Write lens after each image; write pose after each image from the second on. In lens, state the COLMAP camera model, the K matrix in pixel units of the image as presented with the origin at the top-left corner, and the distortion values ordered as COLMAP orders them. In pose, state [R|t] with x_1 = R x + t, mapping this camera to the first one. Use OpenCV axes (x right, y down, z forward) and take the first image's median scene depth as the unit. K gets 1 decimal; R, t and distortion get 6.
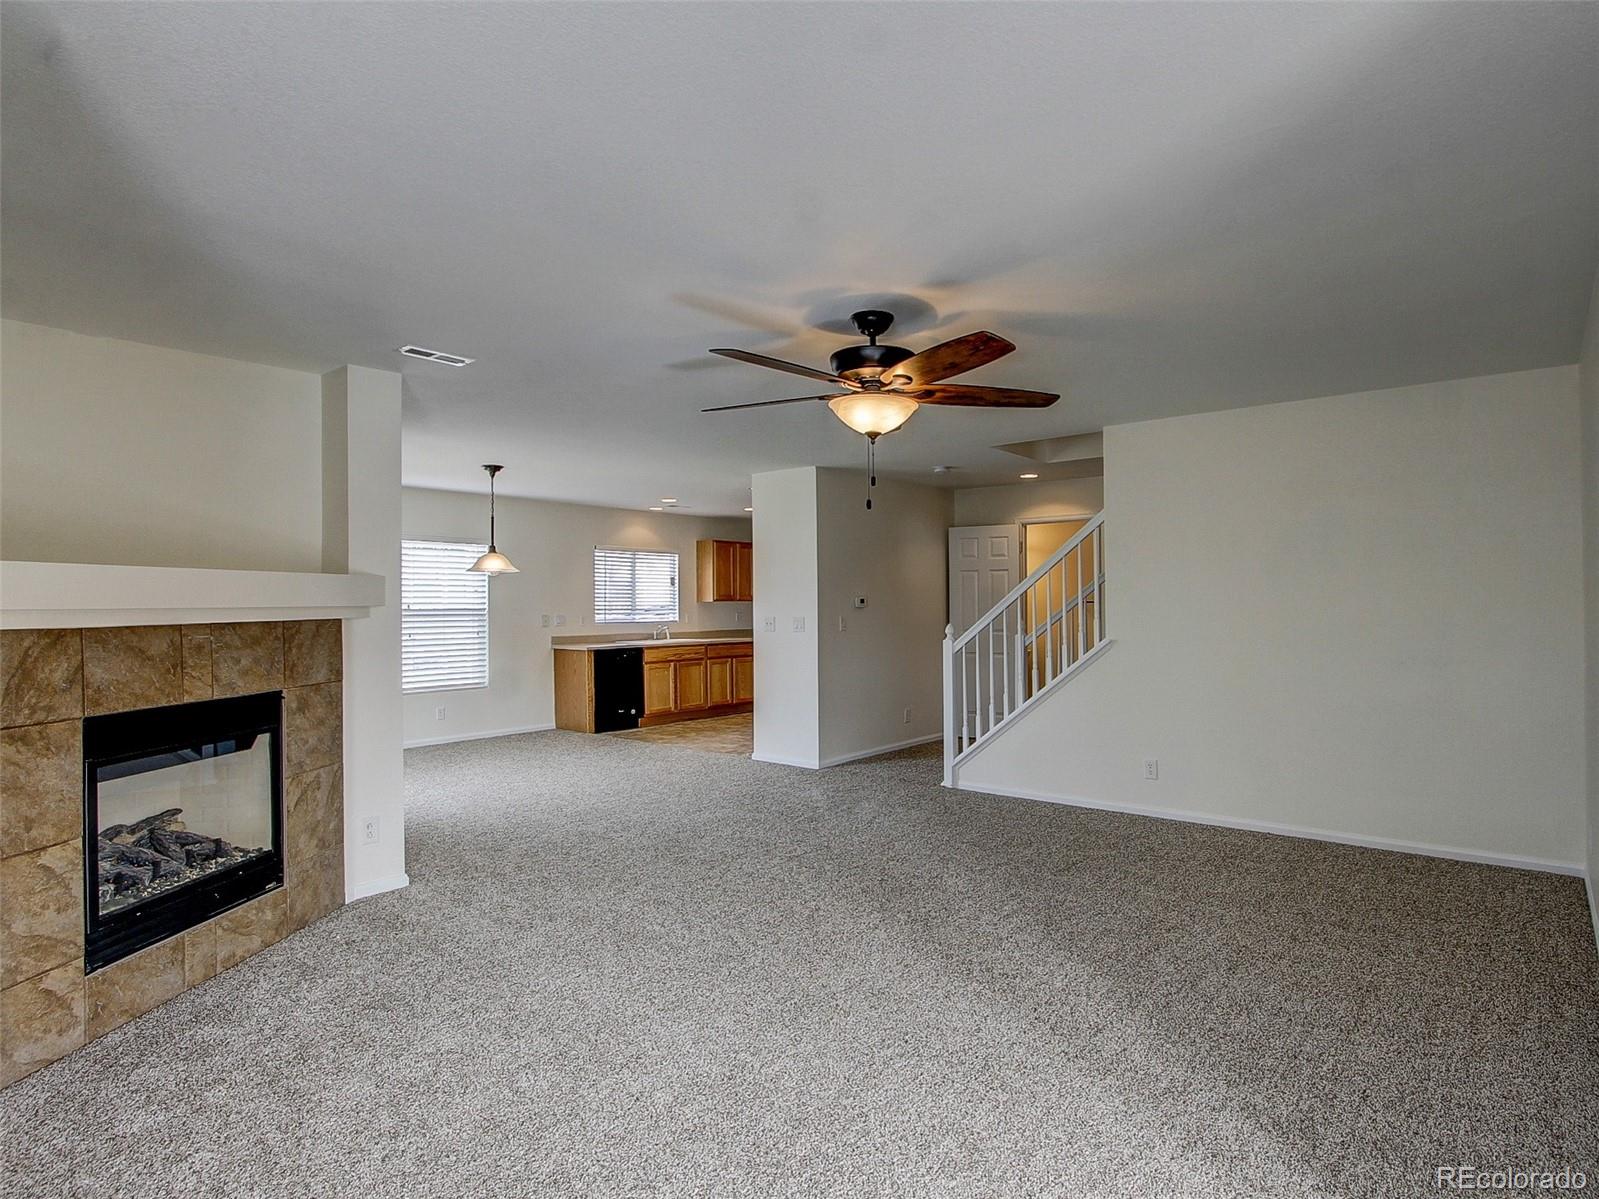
lens RADIAL K [[895.8, 0, 846.8], [0, 895.8, 599.2], [0, 0, 1]] dist [-0.014610, 0.000510]
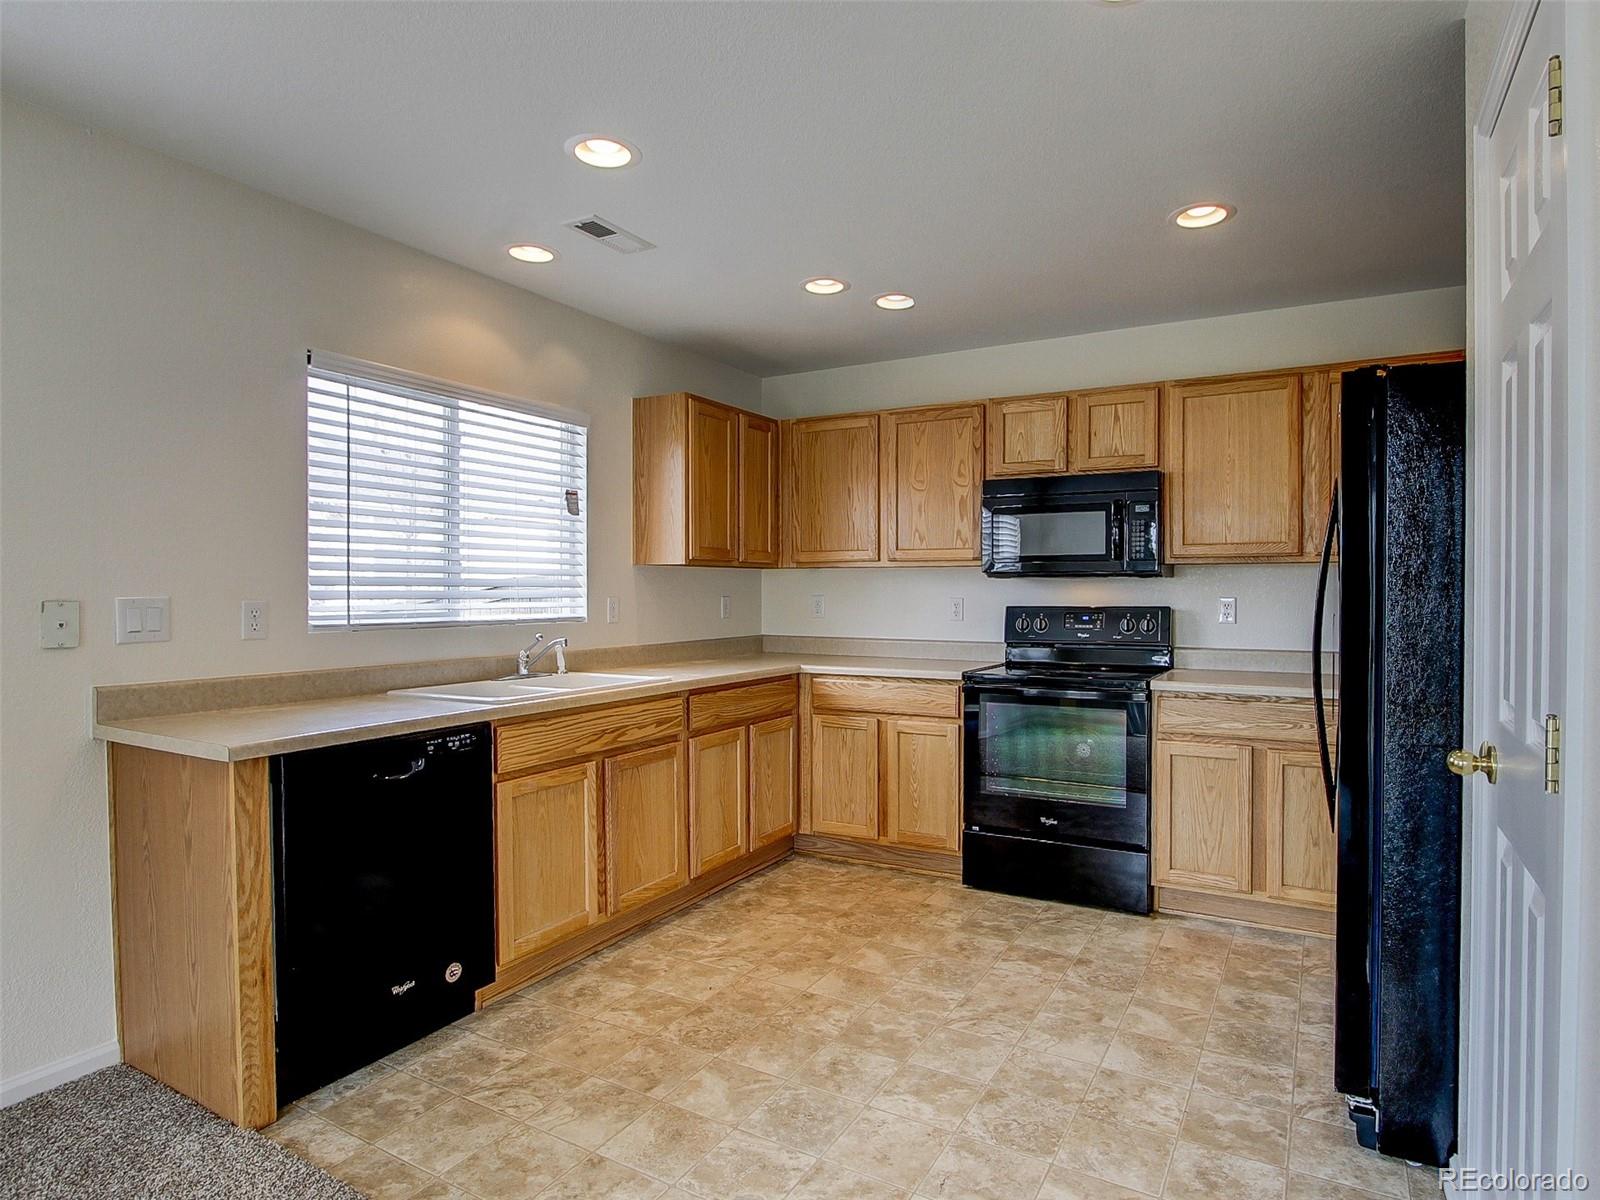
lens RADIAL K [[896.4, 0, 847.3], [0, 896.4, 599.7], [0, 0, 1]] dist [-0.014610, 0.000510]
pose [[0.981766, 0.007190, 0.189960, -0.396261], [-0.010444, 0.999815, 0.016134, 0.026592], [-0.189809, -0.017824, 0.981659, 1.631302]]
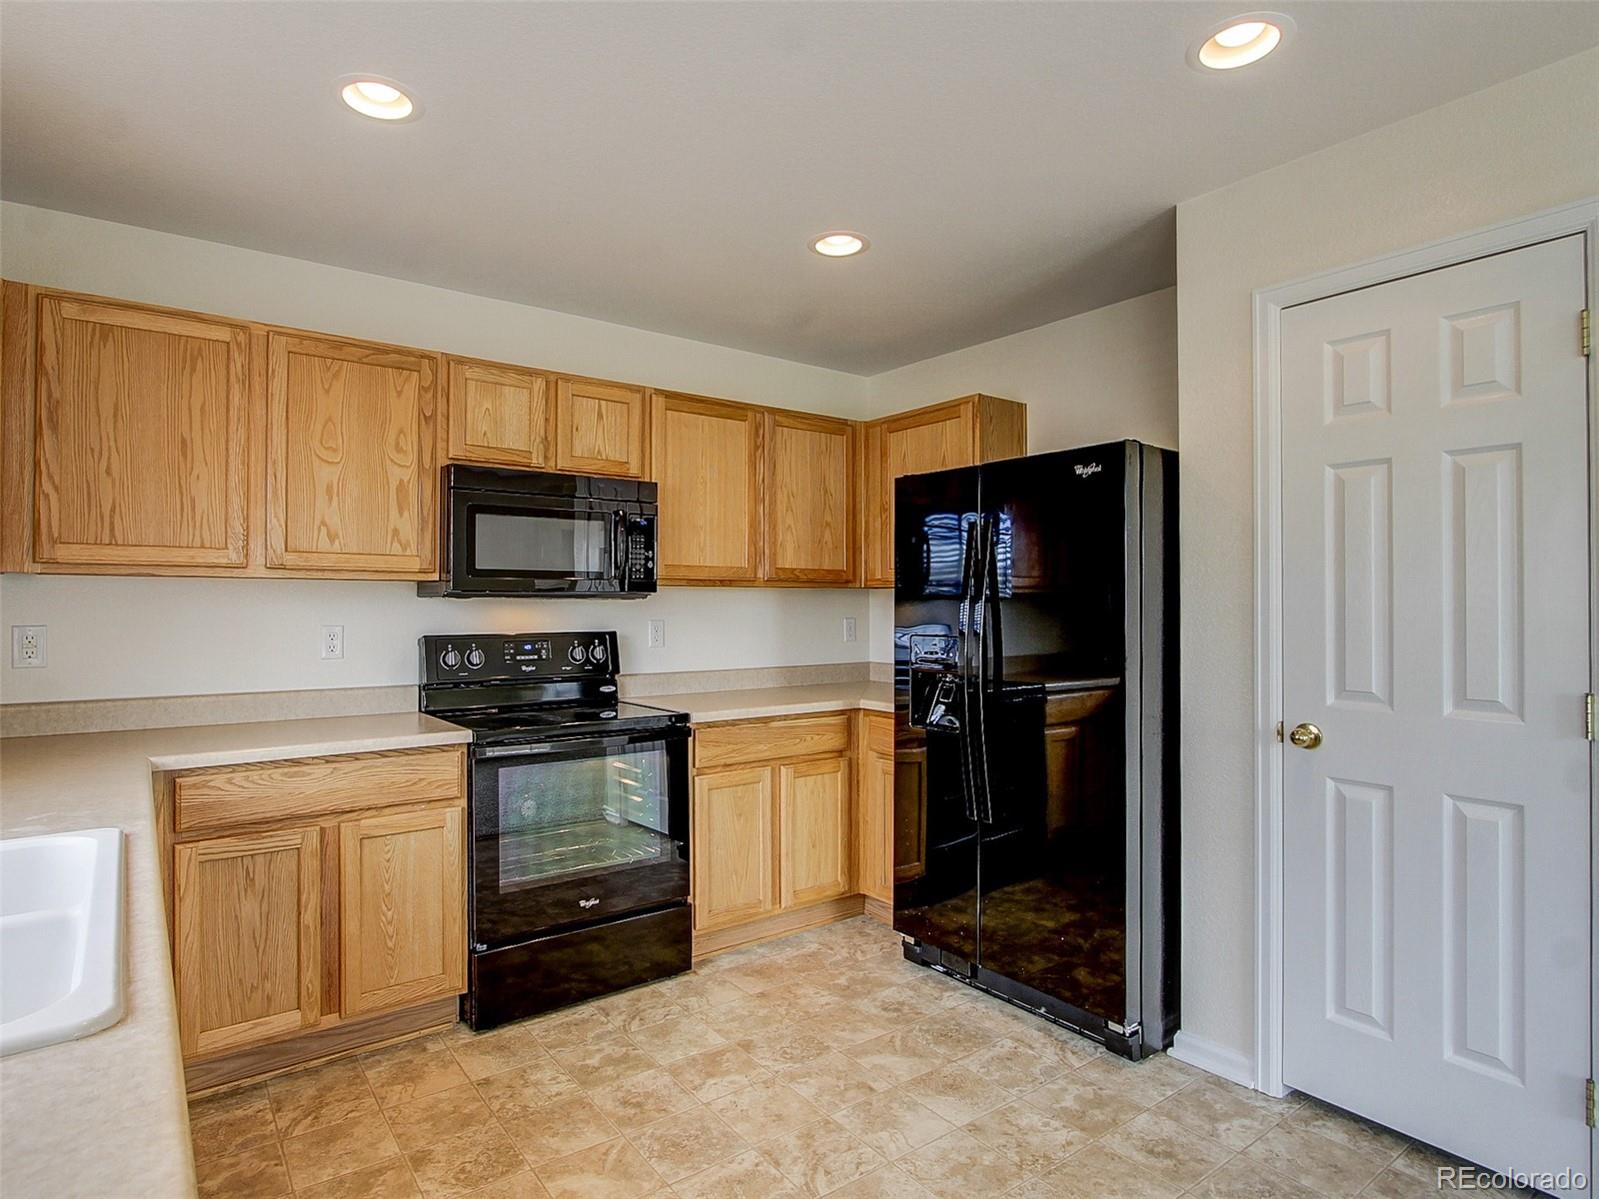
lens RADIAL K [[872.9, 0, 786.4], [0, 872.9, 596.9], [0, 0, 1]] dist [-0.008941, -0.000623]
pose [[0.249263, 0.019305, 0.968243, -0.653676], [-0.009593, 0.999801, -0.017465, 0.025975], [-0.968388, -0.004936, 0.249399, 2.112419]]
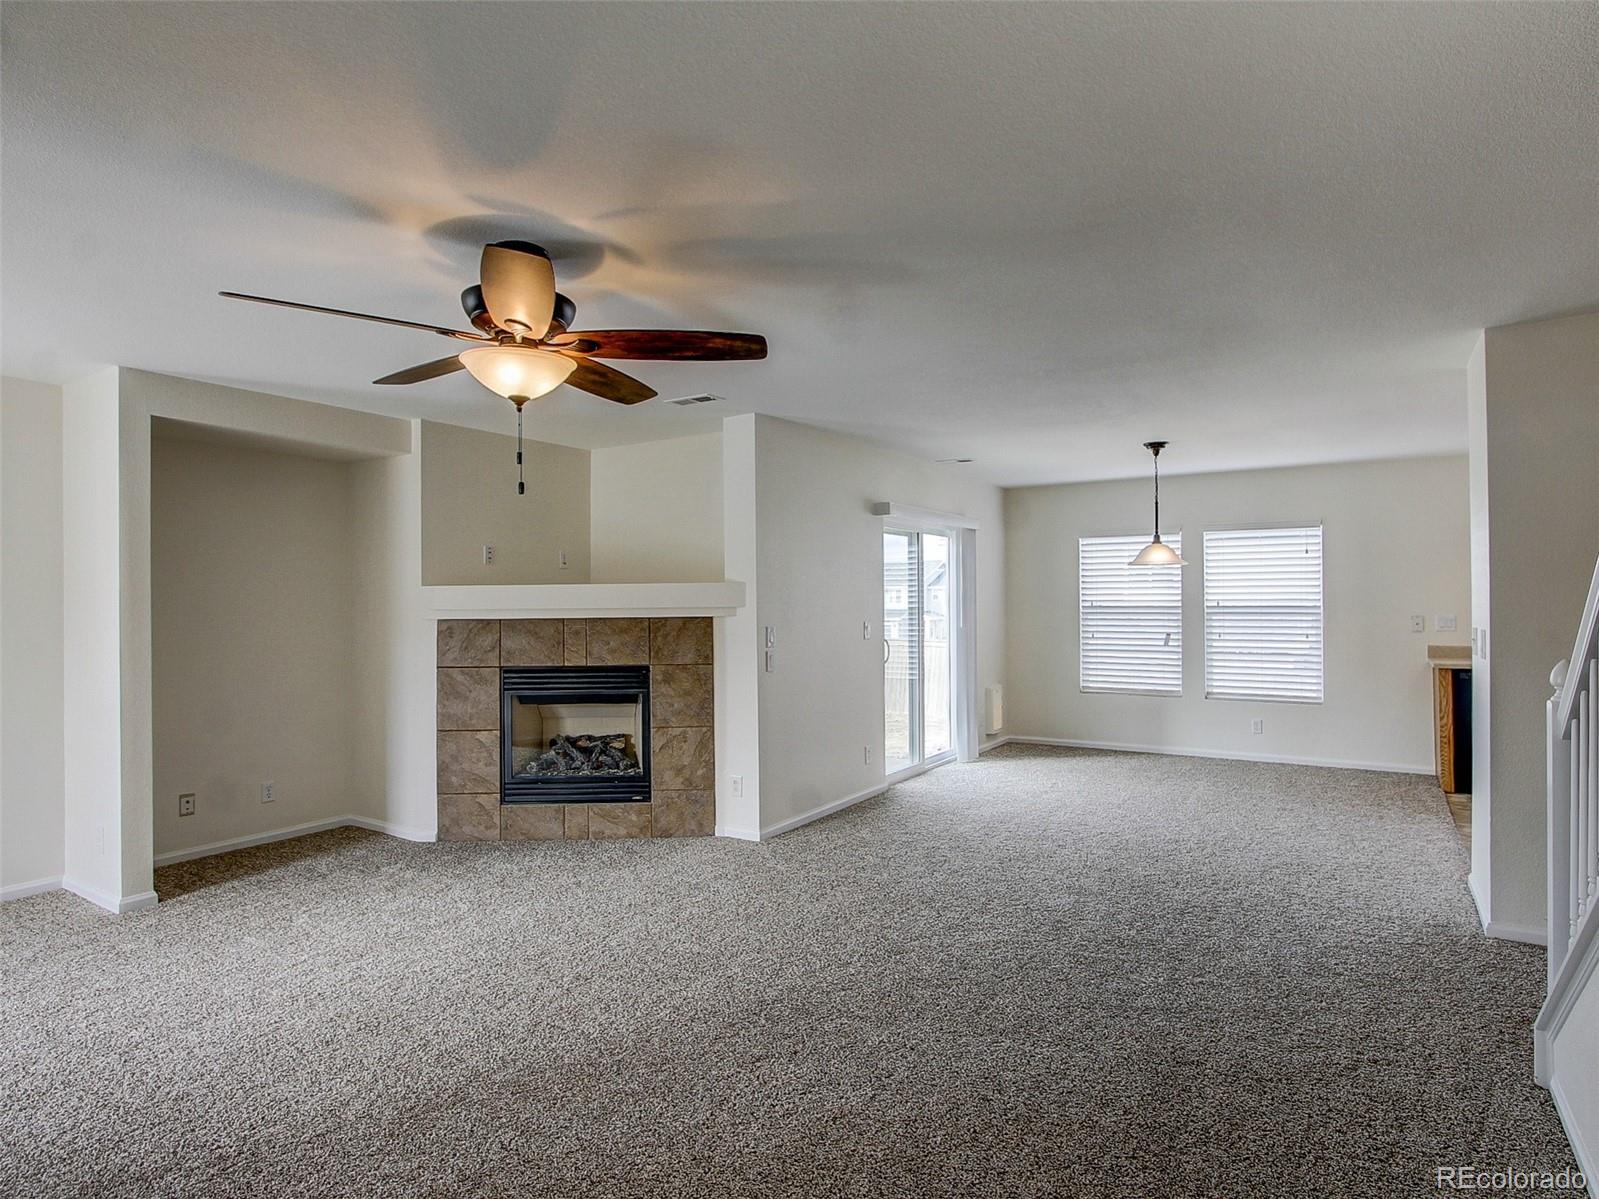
lens RADIAL K [[848.9, 0, 799.5], [0, 848.9, 599.5], [0, 0, 1]] dist [-0.025091, -0.000065]
pose [[0.100308, 0.003163, -0.994951, 0.652411], [0.009644, 0.999945, 0.004151, -0.006869], [0.994910, -0.010012, 0.100272, 0.962404]]
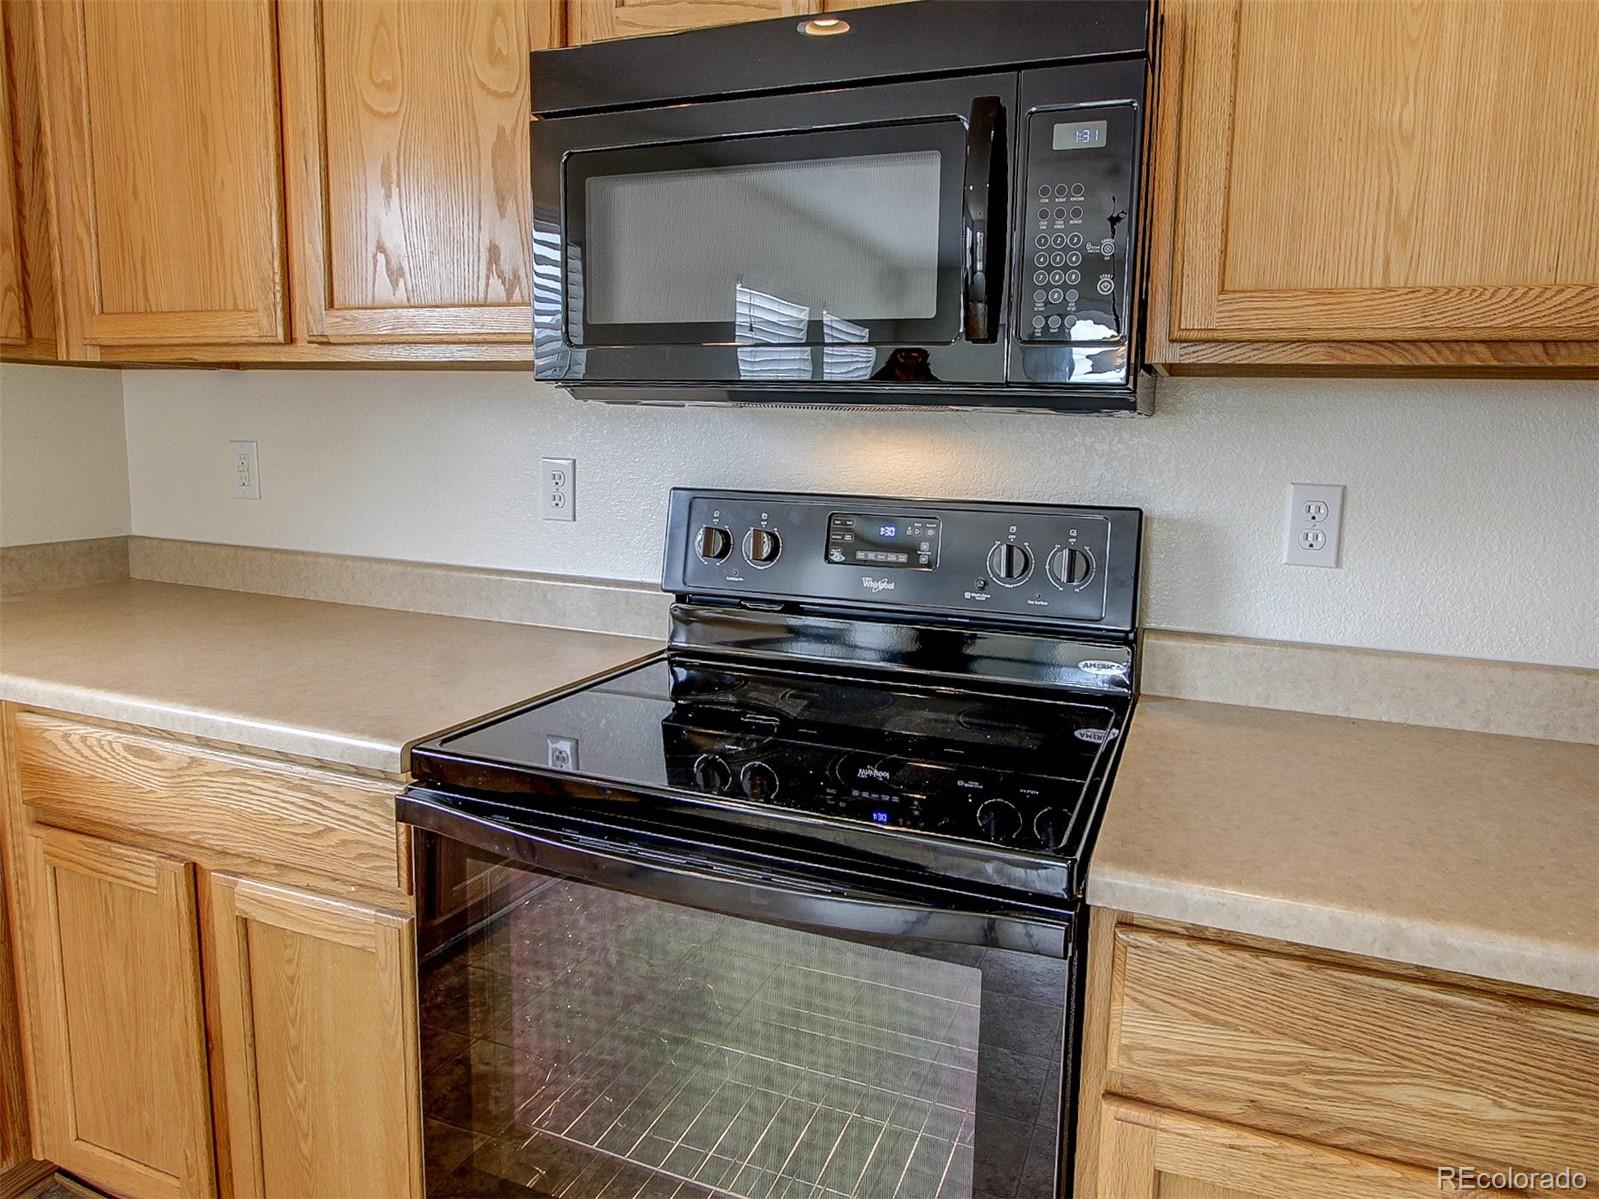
lens RADIAL K [[973.9, 0, 851.0], [0, 973.9, 553.5], [0, 0, 1]] dist [-0.020003, 0.000797]
pose [[0.949954, -0.005147, 0.312349, -0.083021], [-0.036961, 0.990989, 0.128740, 0.022498], [-0.310197, -0.133842, 0.941204, 2.203443]]
